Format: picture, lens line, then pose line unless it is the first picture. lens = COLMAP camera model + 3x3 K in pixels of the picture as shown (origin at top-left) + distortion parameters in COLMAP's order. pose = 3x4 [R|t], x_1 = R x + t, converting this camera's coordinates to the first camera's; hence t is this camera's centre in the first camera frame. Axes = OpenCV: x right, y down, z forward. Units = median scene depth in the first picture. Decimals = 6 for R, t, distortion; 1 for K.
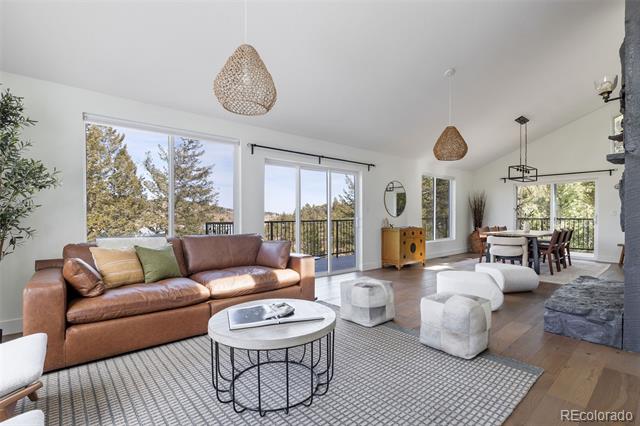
lens RADIAL K [[304.3, 0, 320.0], [0, 304.3, 213.0], [0, 0, 1]] dist [-0.000922, -0.000067]
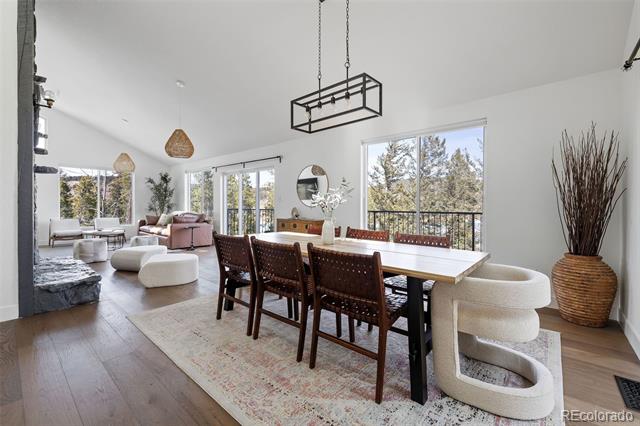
lens RADIAL K [[277.9, 0, 317.3], [0, 277.9, 205.7], [0, 0, 1]] dist [0.000072, 0.000025]
pose [[0.142095, 0.002686, -0.989849, 0.943416], [0.004048, 0.999986, 0.003294, 0.006795], [0.989845, -0.004475, 0.142082, 0.826437]]
